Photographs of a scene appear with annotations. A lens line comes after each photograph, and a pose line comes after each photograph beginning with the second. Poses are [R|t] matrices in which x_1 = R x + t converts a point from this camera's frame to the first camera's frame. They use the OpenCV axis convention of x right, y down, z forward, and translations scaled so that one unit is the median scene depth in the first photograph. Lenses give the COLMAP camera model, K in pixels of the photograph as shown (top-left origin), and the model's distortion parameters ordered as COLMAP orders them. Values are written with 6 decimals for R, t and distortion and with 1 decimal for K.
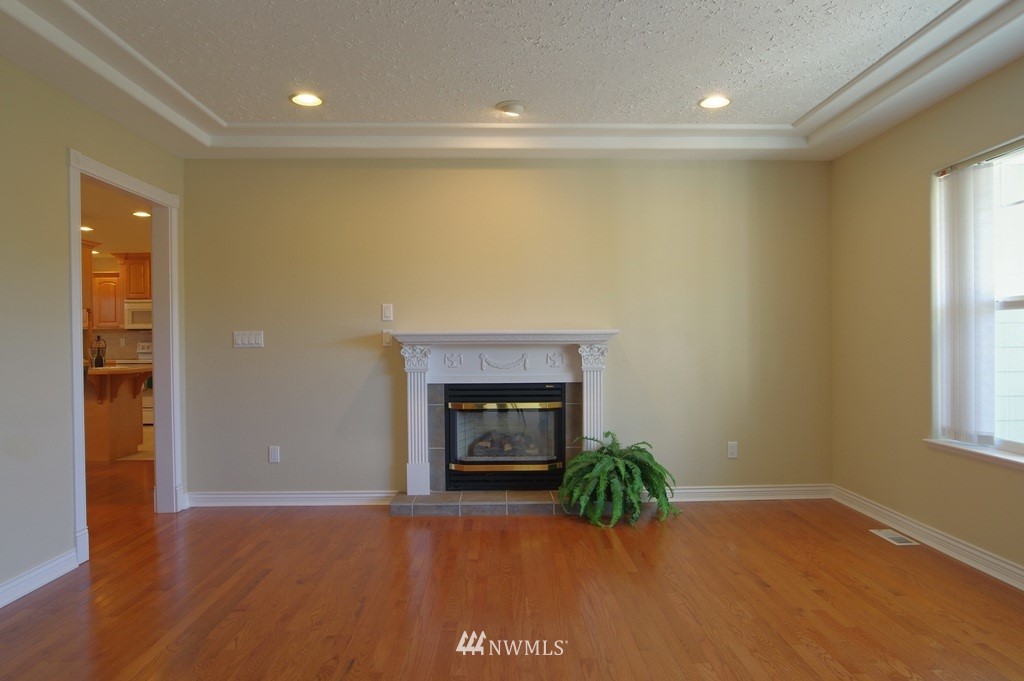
lens RADIAL K [[625.7, 0, 512.0], [0, 625.7, 340.5], [0, 0, 1]] dist [-0.030551, 0.026506]
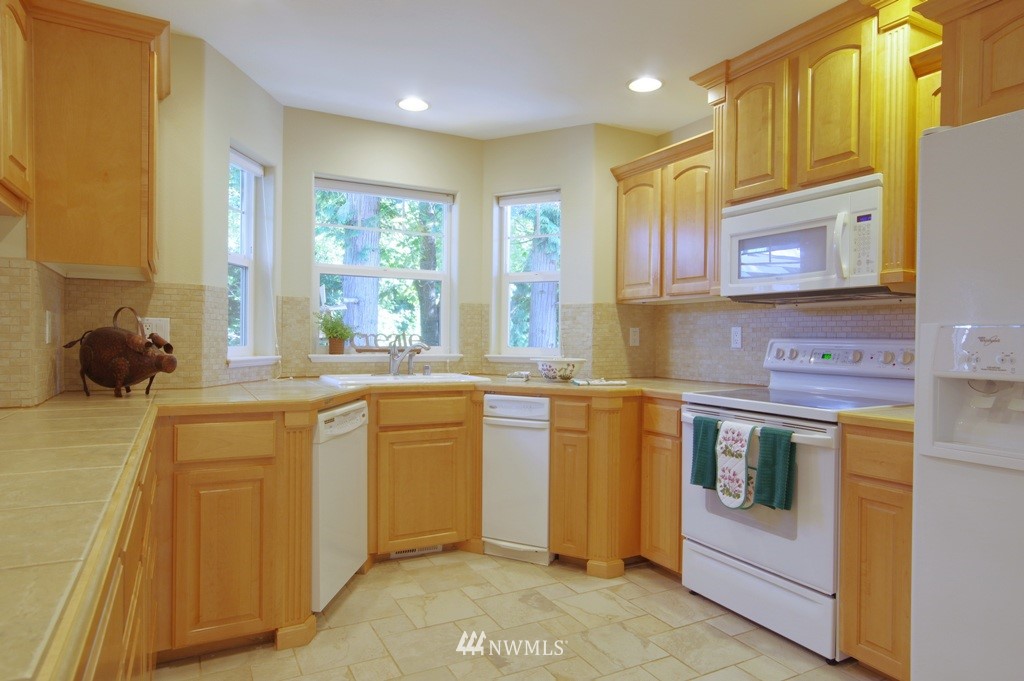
lens RADIAL K [[625.7, 0, 512.0], [0, 625.7, 340.5], [0, 0, 1]] dist [-0.030551, 0.026506]
pose [[0.464185, 0.014407, -0.885621, -0.378290], [-0.016901, 0.999830, 0.007406, 0.004339], [0.885577, 0.011530, 0.464349, 0.741023]]
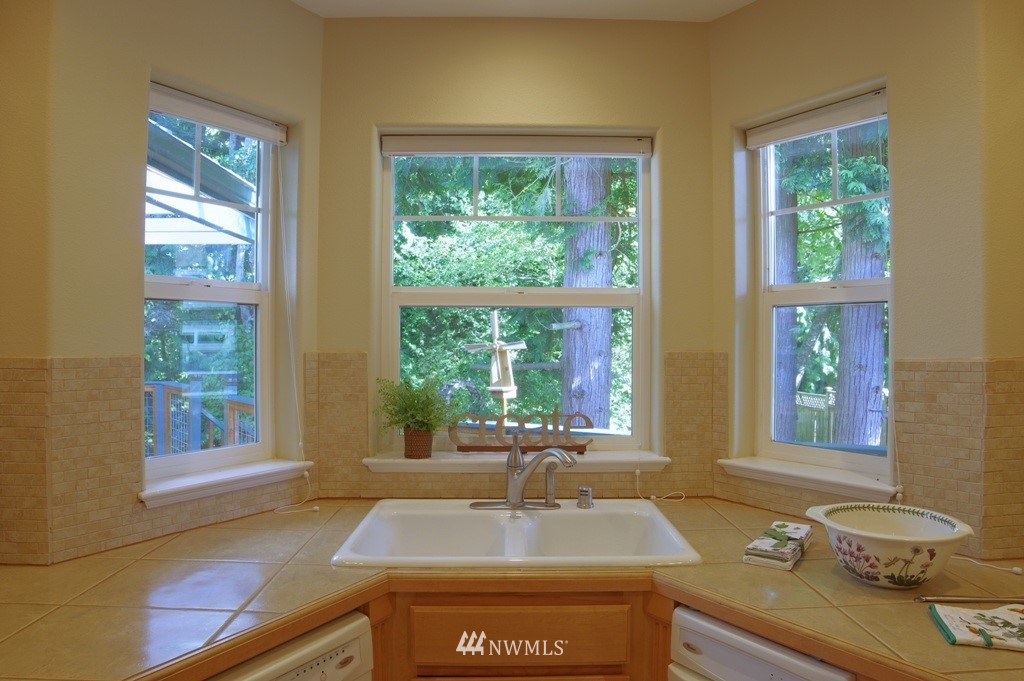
lens RADIAL K [[626.6, 0, 525.2], [0, 626.6, 343.3], [0, 0, 1]] dist [-0.123890, 0.054608]
pose [[0.015442, 0.012827, -0.999798, -0.624061], [-0.003966, 0.999911, 0.012767, -0.031506], [0.999873, 0.003768, 0.015492, 0.893578]]
